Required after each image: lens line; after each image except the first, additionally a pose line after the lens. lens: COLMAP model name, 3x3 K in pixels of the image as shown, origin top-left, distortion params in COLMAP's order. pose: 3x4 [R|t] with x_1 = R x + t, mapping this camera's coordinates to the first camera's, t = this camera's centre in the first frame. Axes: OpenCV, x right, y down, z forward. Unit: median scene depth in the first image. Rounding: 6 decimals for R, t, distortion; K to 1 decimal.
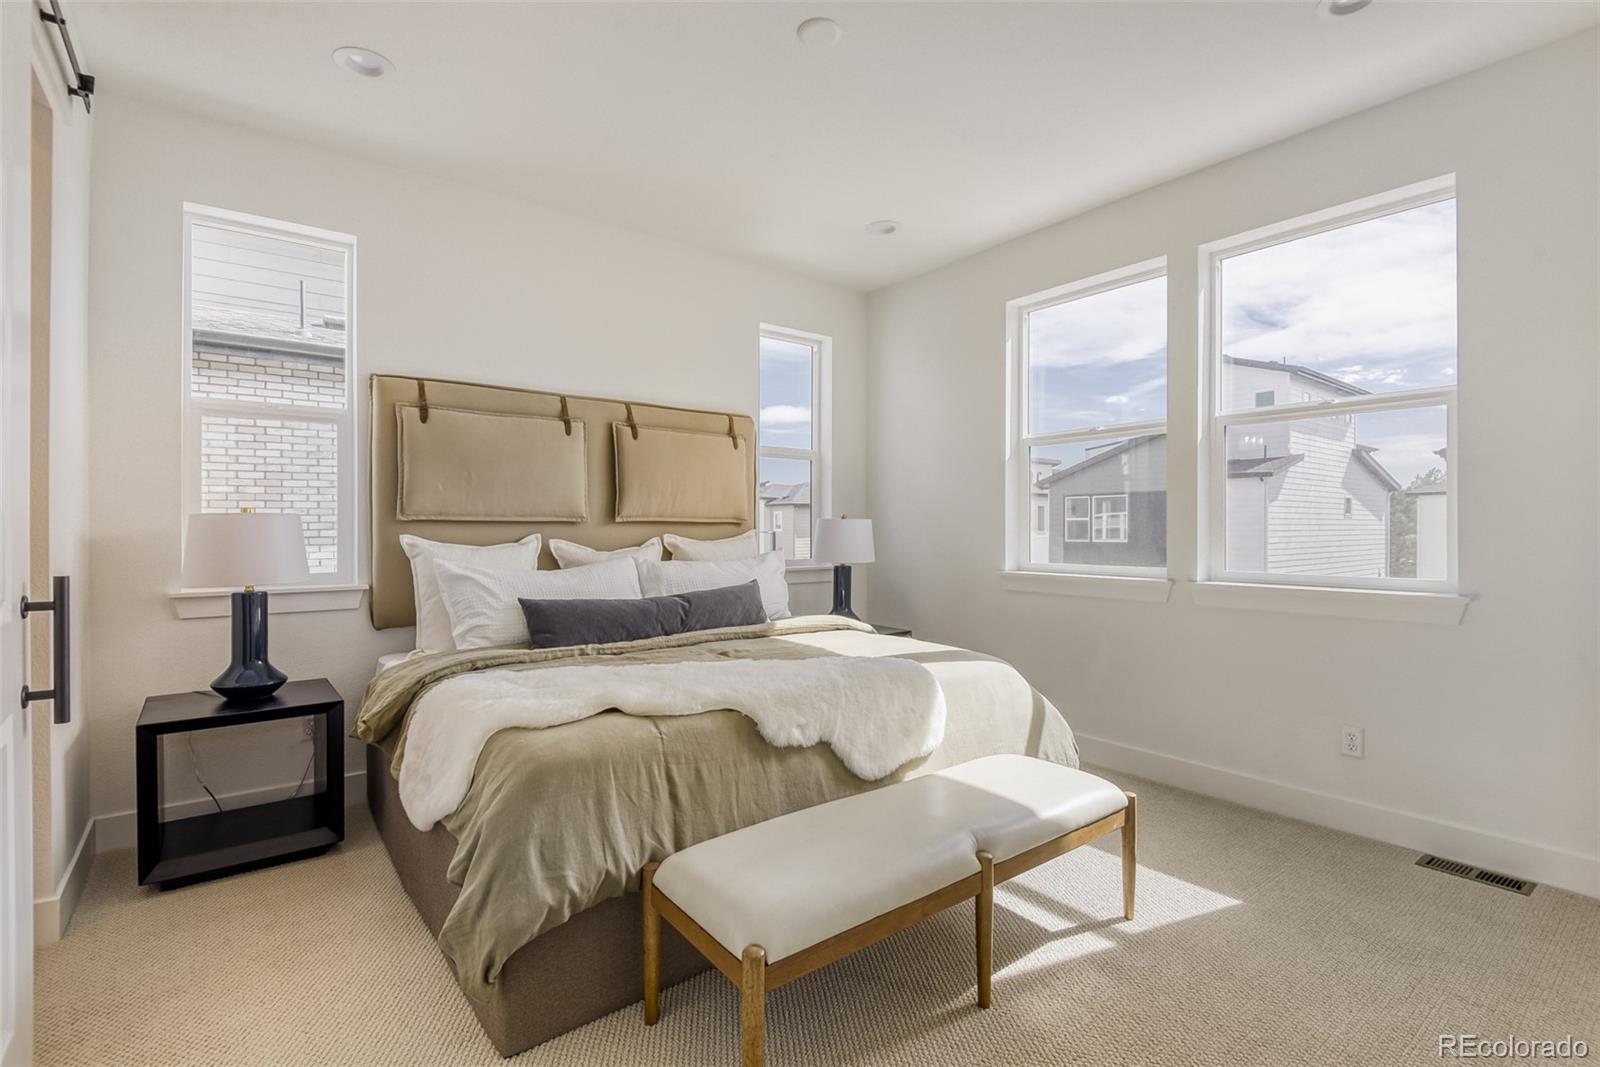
lens RADIAL K [[757.7, 0, 800.0], [0, 757.7, 533.5], [0, 0, 1]] dist [0.000378, -0.000082]
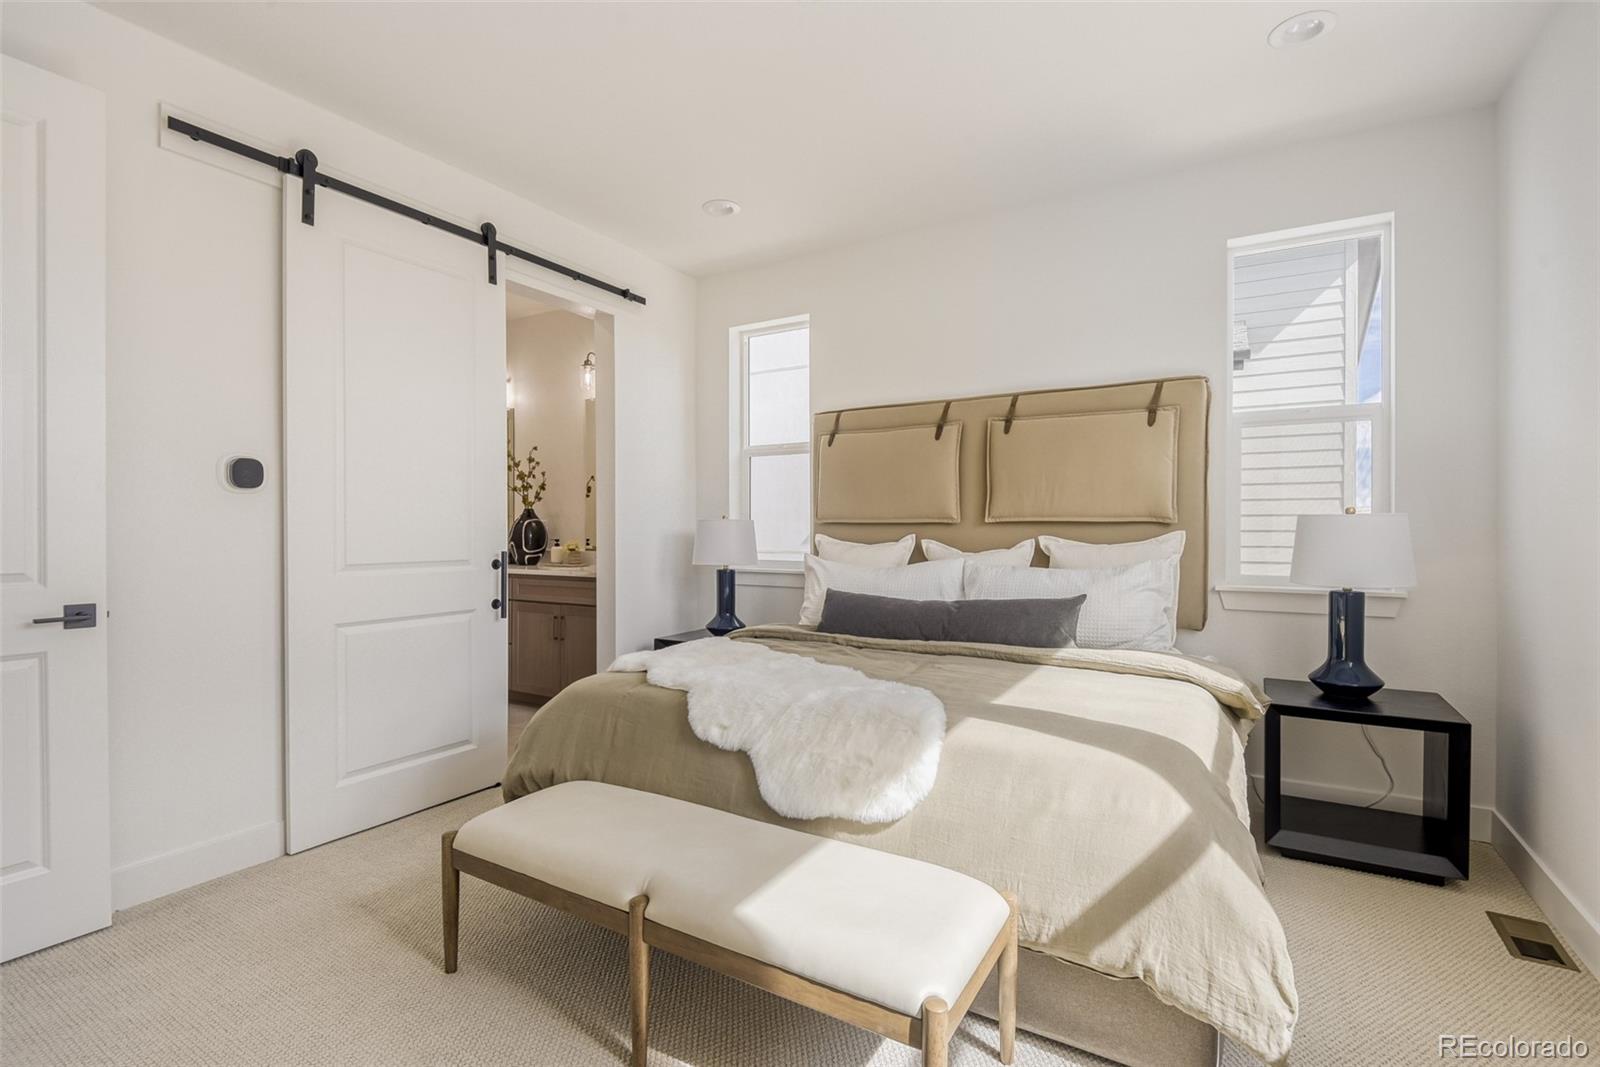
lens RADIAL K [[743.6, 0, 784.0], [0, 743.6, 526.3], [0, 0, 1]] dist [0.003818, 0.000076]
pose [[0.339611, -0.003349, -0.940560, 0.589770], [-0.007157, 0.999956, -0.006145, -0.003128], [0.940539, 0.008819, 0.339572, 0.458655]]
